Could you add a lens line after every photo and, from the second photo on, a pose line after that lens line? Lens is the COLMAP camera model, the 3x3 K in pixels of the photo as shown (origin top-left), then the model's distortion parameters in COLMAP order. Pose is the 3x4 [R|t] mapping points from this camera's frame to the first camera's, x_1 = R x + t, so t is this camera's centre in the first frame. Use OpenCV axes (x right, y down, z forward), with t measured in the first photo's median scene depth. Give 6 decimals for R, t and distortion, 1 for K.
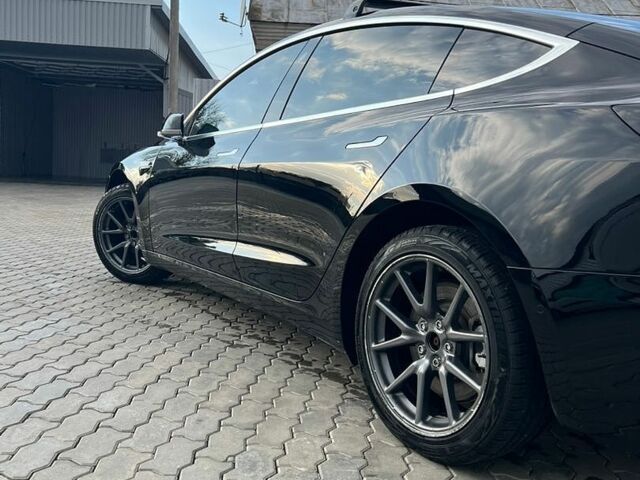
lens RADIAL K [[639.9, 0, 318.5], [0, 639.9, 237.4], [0, 0, 1]] dist [0.064489, 0.000000]
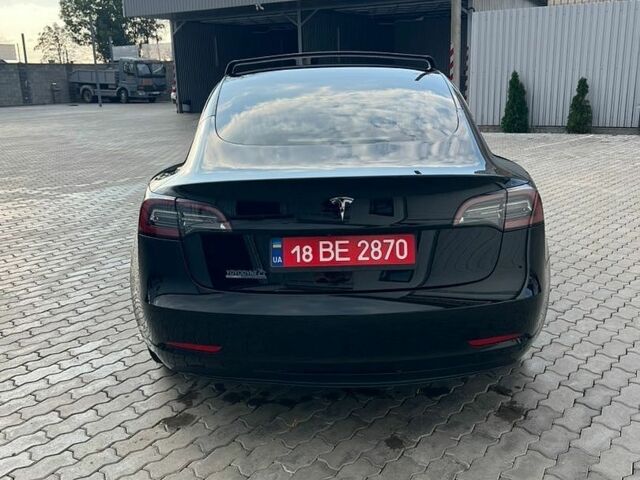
lens RADIAL K [[648.1, 0, 326.0], [0, 648.1, 238.0], [0, 0, 1]] dist [0.021717, 0.000000]
pose [[0.840634, 0.057621, -0.538530, 0.593230], [0.017467, 0.990923, 0.133291, -0.103701], [0.541323, -0.121455, 0.831997, -0.122890]]
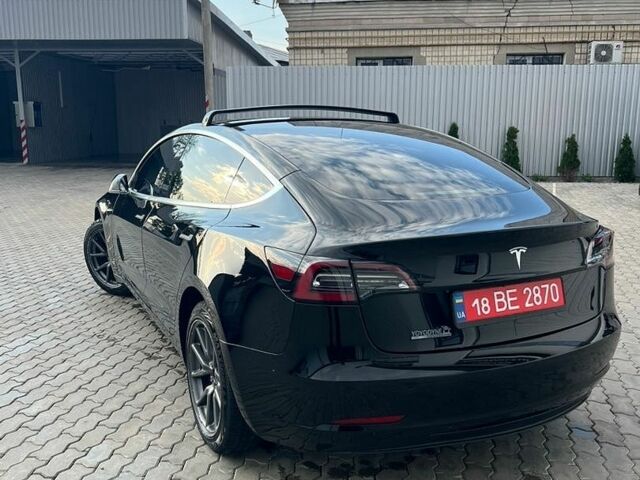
lens RADIAL K [[648.1, 0, 323.2], [0, 648.1, 237.7], [0, 0, 1]] dist [0.021717, 0.000000]
pose [[0.992151, -0.032582, -0.120728, 0.277282], [0.041694, 0.996406, 0.073730, -0.118226], [0.117891, -0.078185, 0.989944, -0.214026]]
